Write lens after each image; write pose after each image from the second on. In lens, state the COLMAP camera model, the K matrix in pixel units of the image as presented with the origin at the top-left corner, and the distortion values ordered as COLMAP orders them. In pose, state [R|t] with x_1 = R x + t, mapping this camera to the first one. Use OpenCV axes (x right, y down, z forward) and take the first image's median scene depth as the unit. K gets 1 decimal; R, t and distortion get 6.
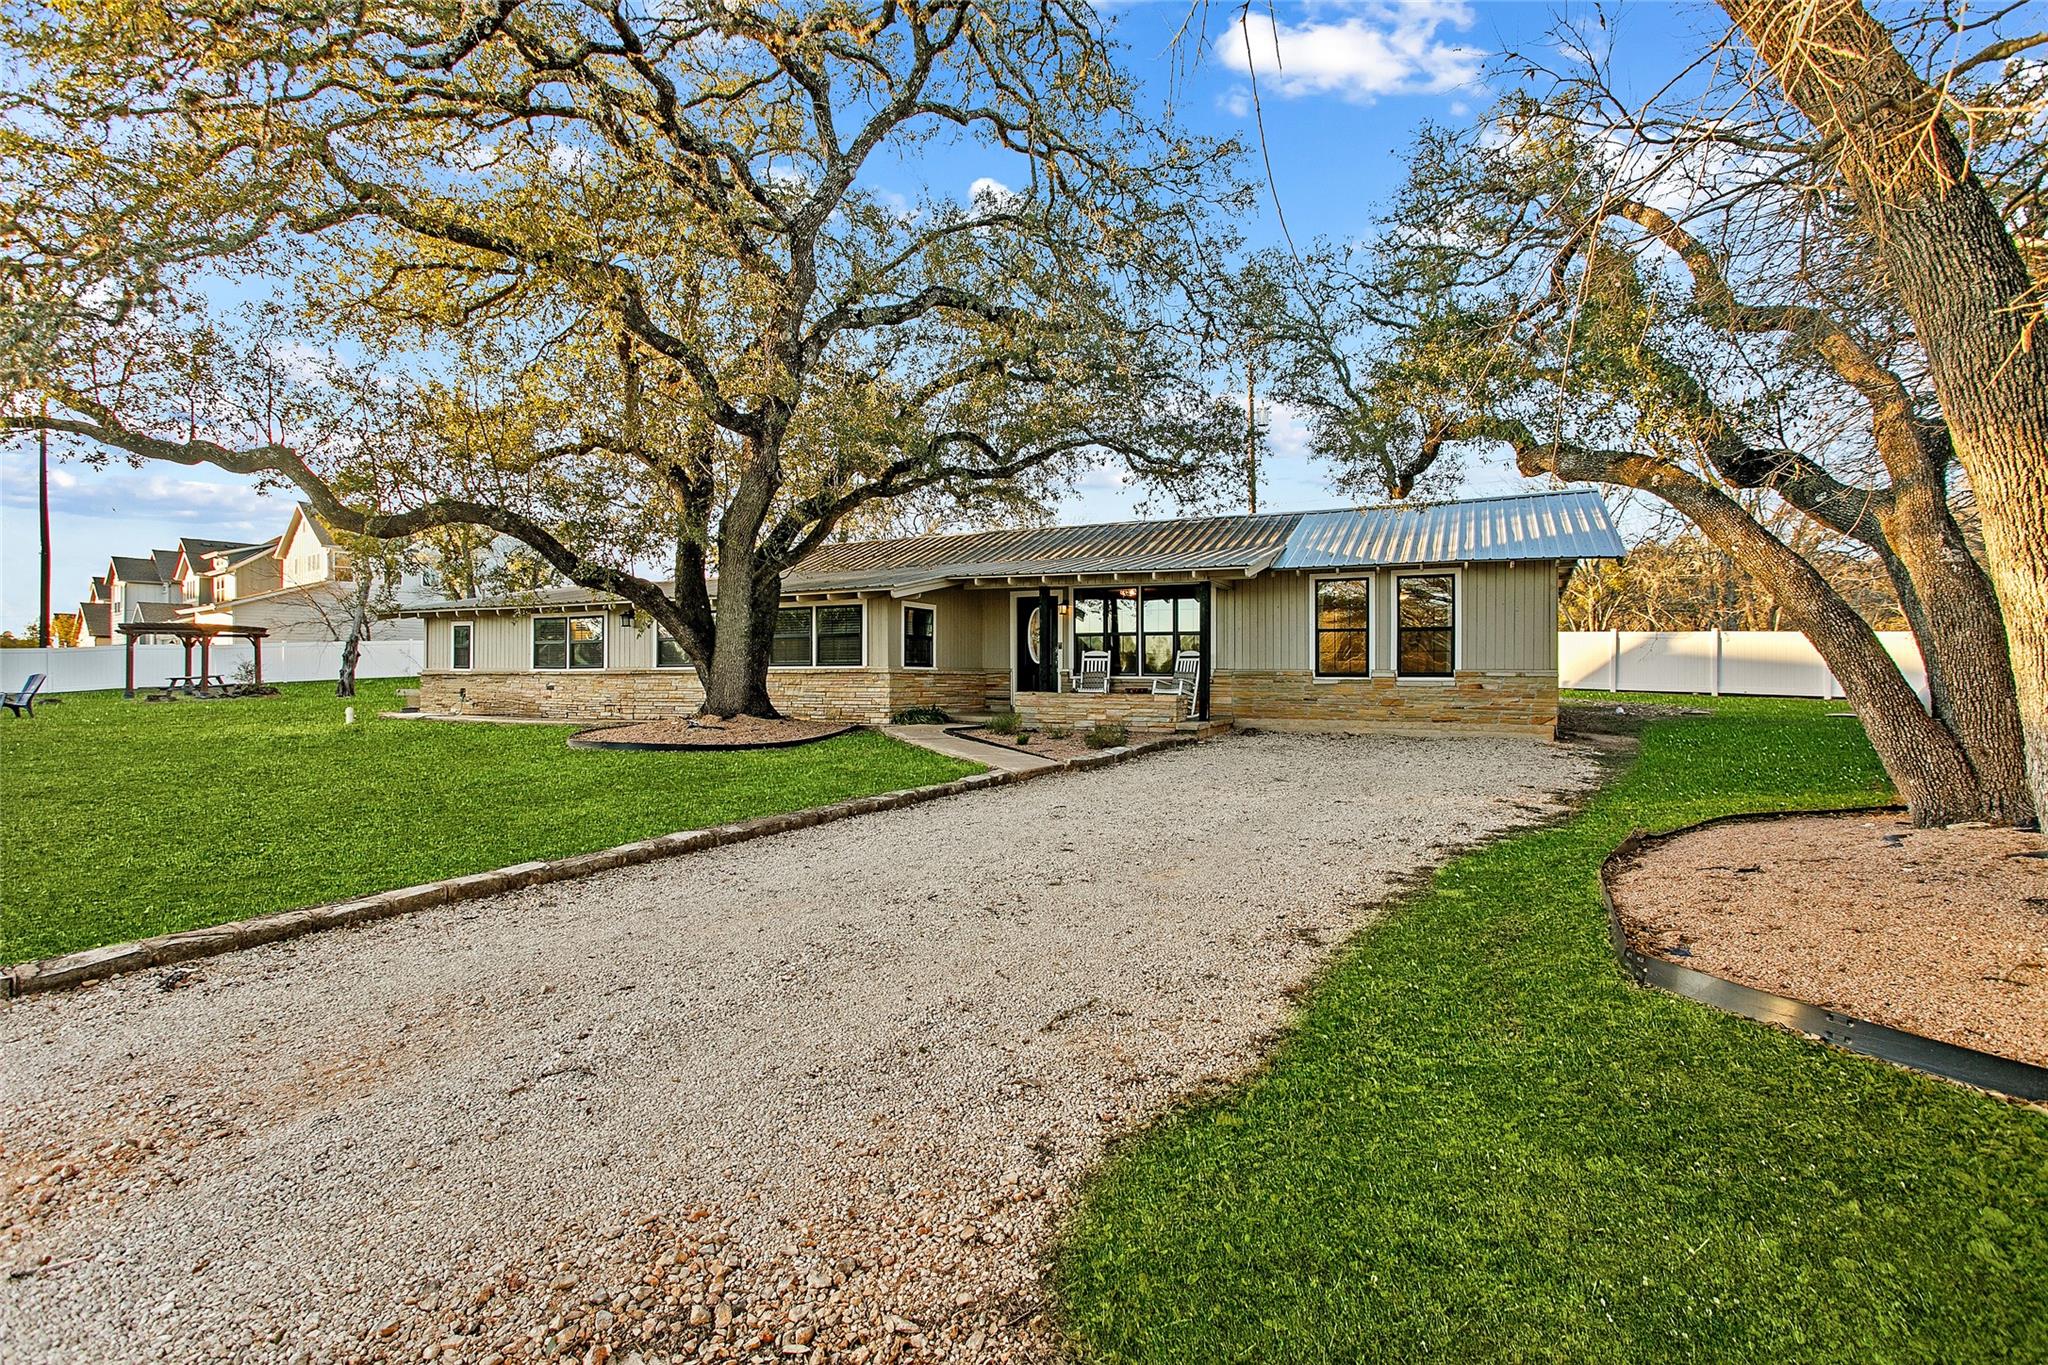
lens RADIAL K [[999.7, 0, 1025.4], [0, 999.7, 696.0], [0, 0, 1]] dist [0.002187, 0.001397]
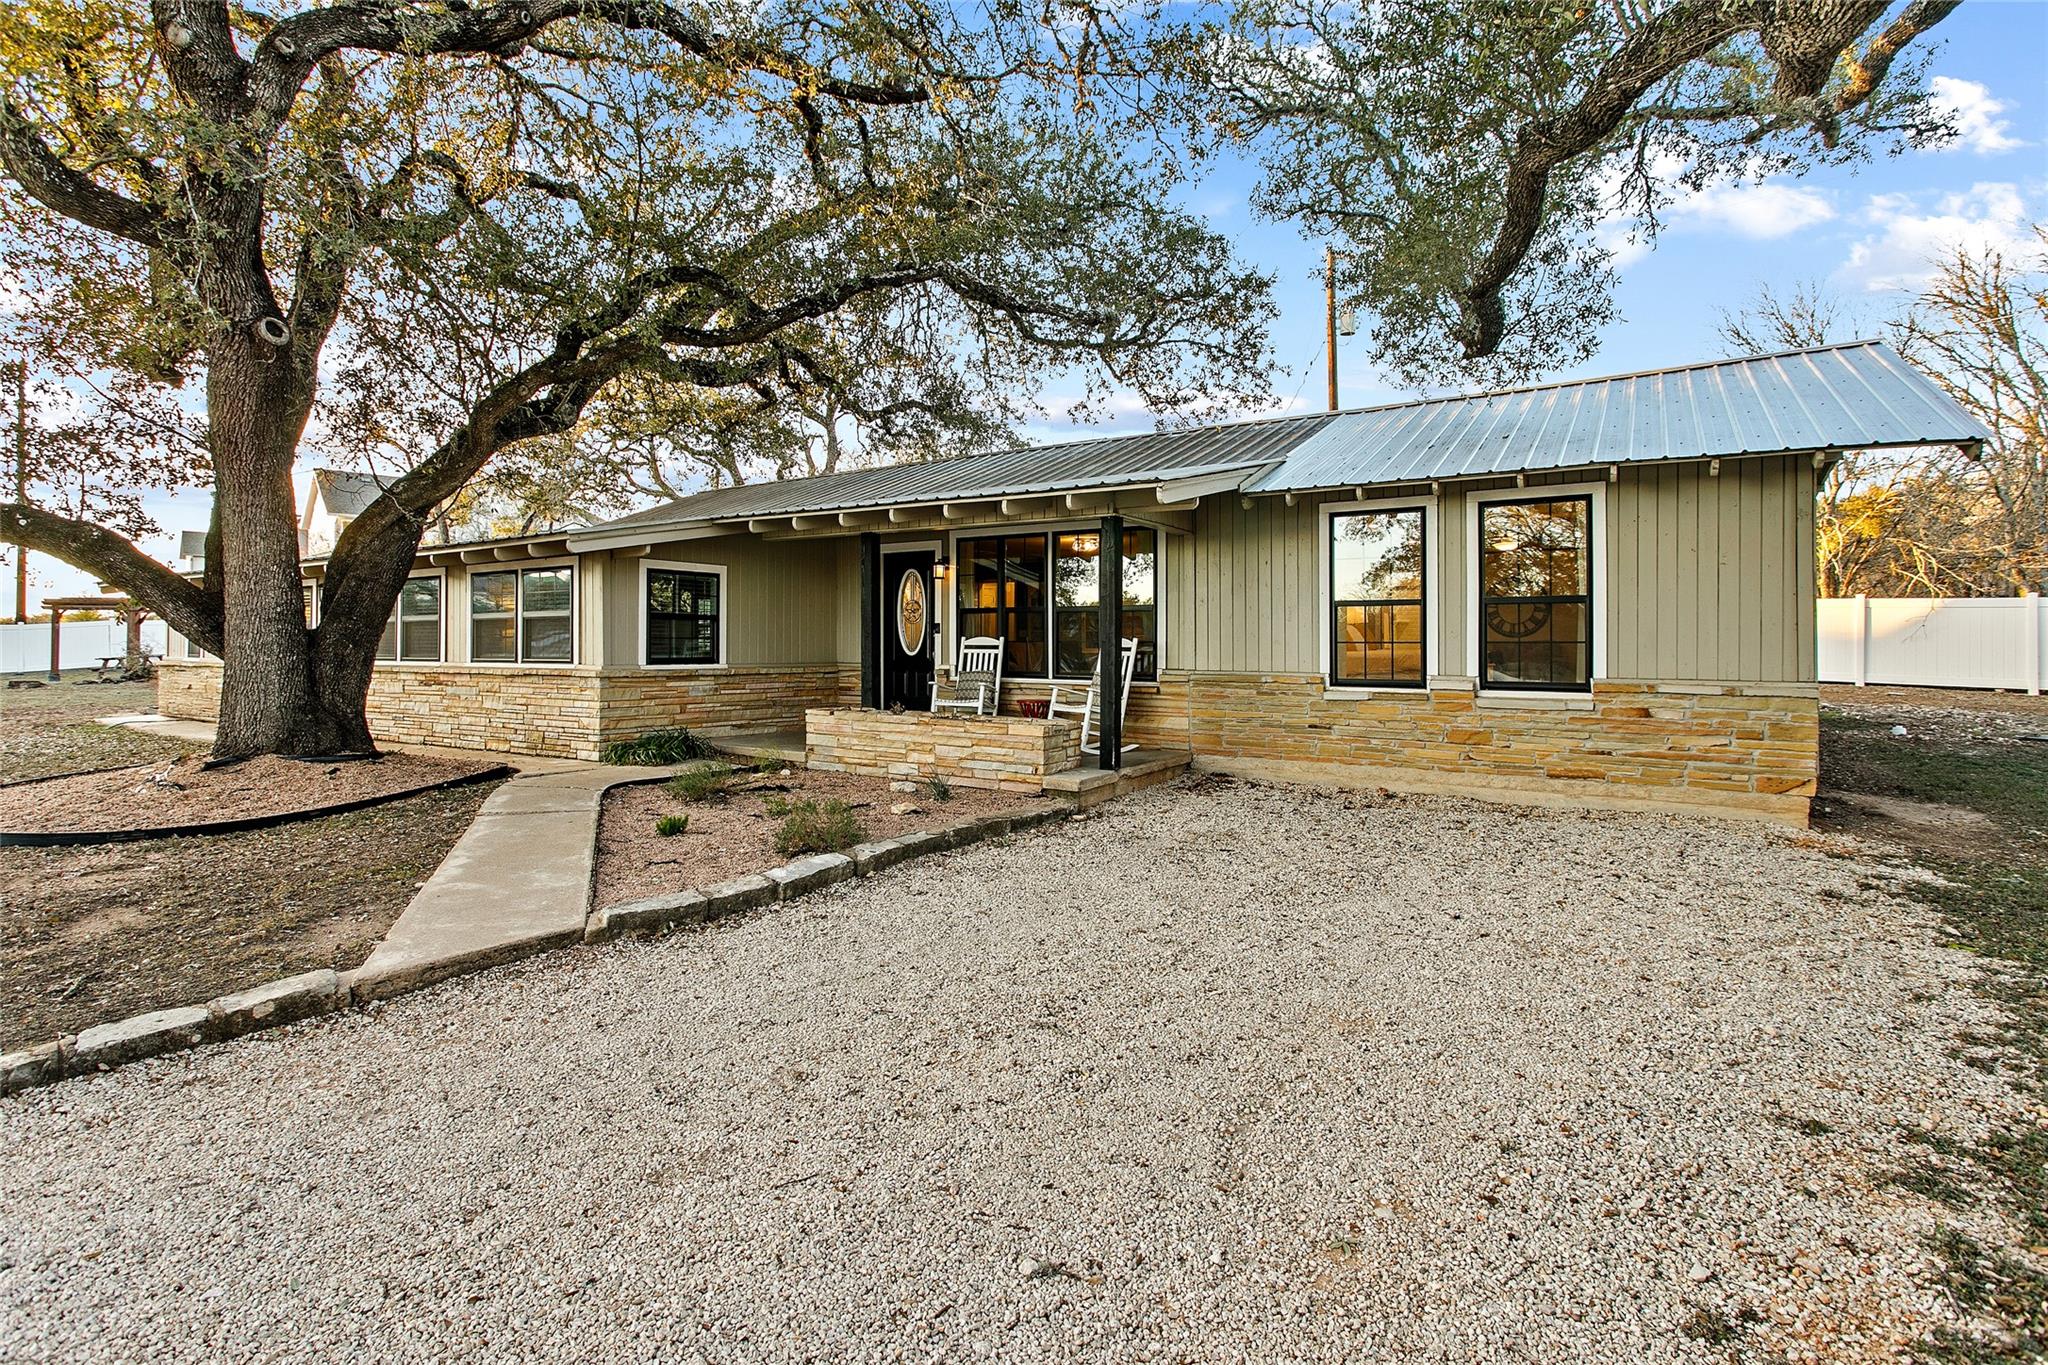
lens RADIAL K [[996.0, 0, 1023.9], [0, 996.0, 651.9], [0, 0, 1]] dist [0.003237, 0.000681]
pose [[0.990506, 0.001387, -0.137462, 0.197109], [-0.002968, 0.999932, -0.011303, -0.031552], [0.137437, 0.011603, 0.990443, 0.423538]]
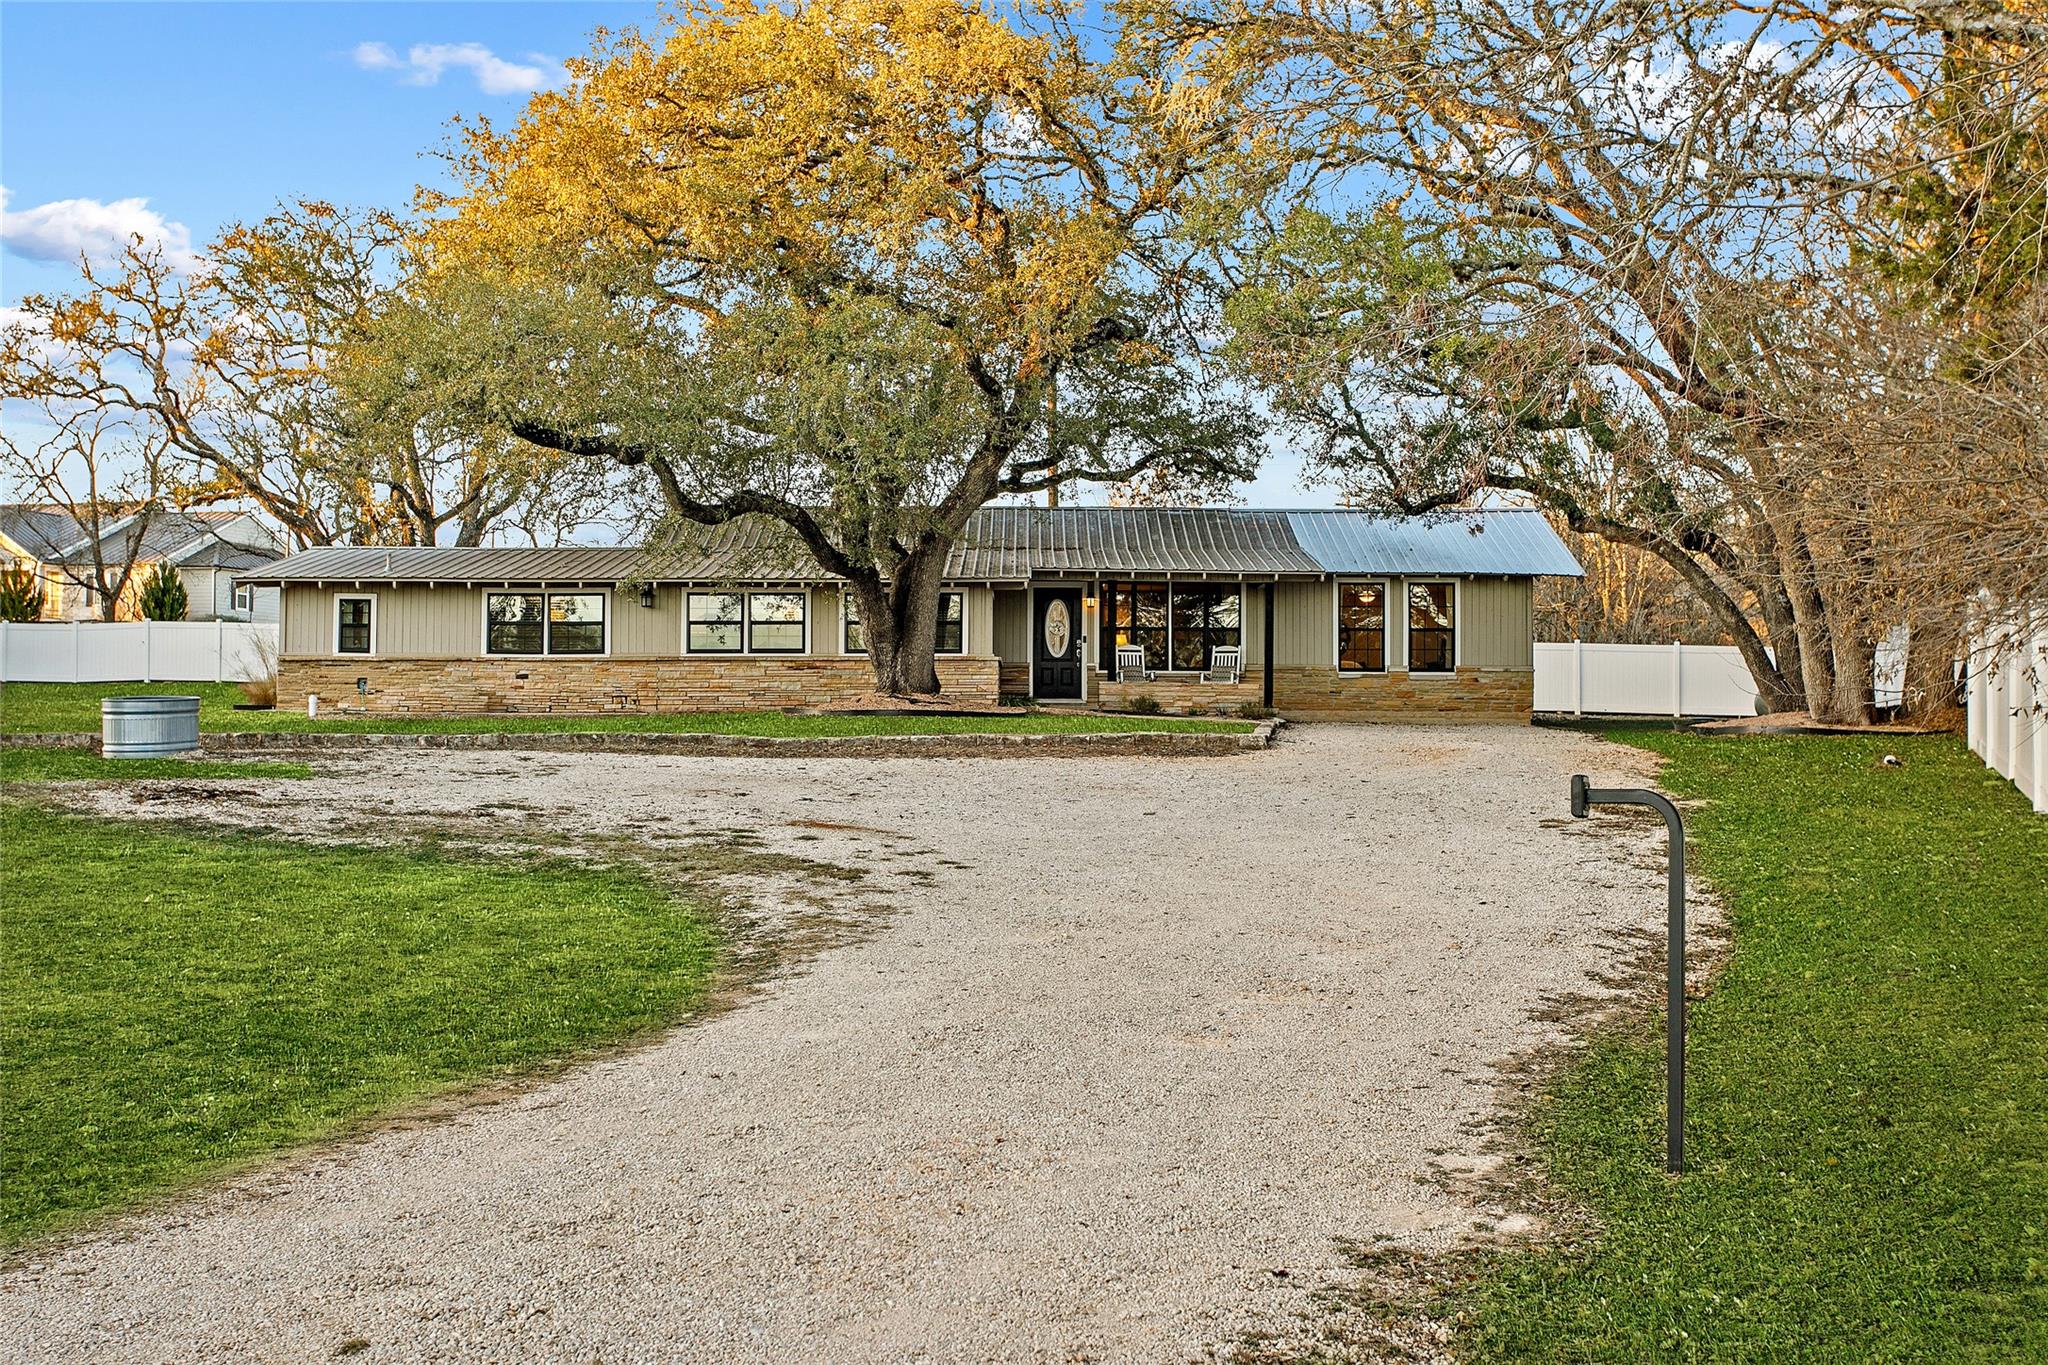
lens RADIAL K [[2501.8, 0, 1024.0], [0, 2501.8, 682.5], [0, 0, 1]] dist [-0.015998, -0.006559]
pose [[0.898438, 0.013475, 0.438893, -1.215318], [0.006638, 0.998998, -0.044261, 0.111286], [-0.439050, 0.042679, 0.897449, -1.296457]]
